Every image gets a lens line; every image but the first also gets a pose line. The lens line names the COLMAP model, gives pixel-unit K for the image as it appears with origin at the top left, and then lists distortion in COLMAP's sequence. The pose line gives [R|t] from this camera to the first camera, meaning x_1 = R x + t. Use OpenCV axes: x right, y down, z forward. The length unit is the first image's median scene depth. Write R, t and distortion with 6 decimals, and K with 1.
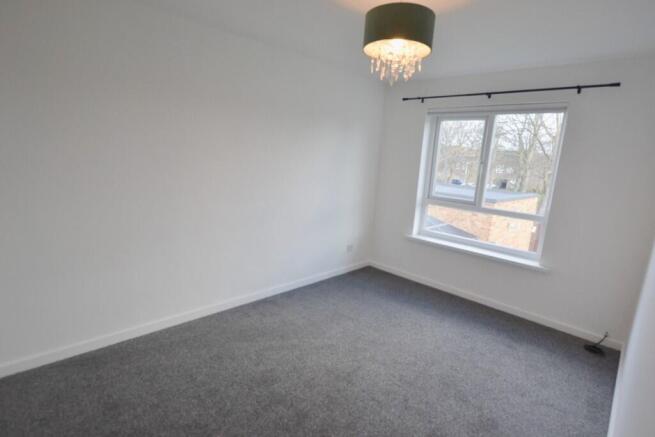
lens RADIAL K [[328.6, 0, 324.6], [0, 328.6, 218.1], [0, 0, 1]] dist [0.000771, 0.000766]
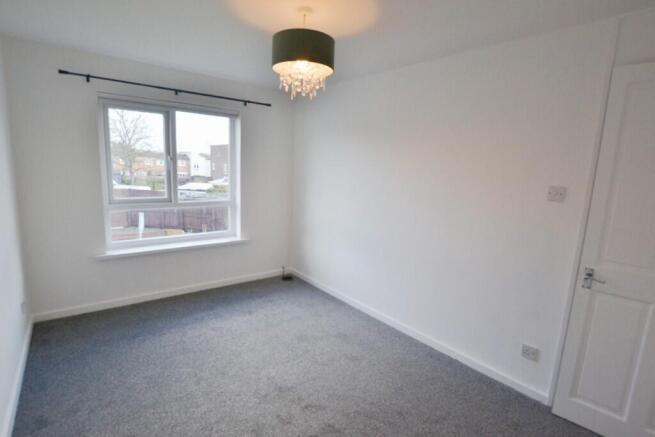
lens RADIAL K [[328.6, 0, 324.5], [0, 328.6, 218.7], [0, 0, 1]] dist [0.000771, 0.000766]
pose [[0.151955, -0.215974, 0.964503, -0.463316], [0.165632, 0.967599, 0.190572, -0.108350], [-0.974411, 0.130794, 0.182803, 0.401308]]
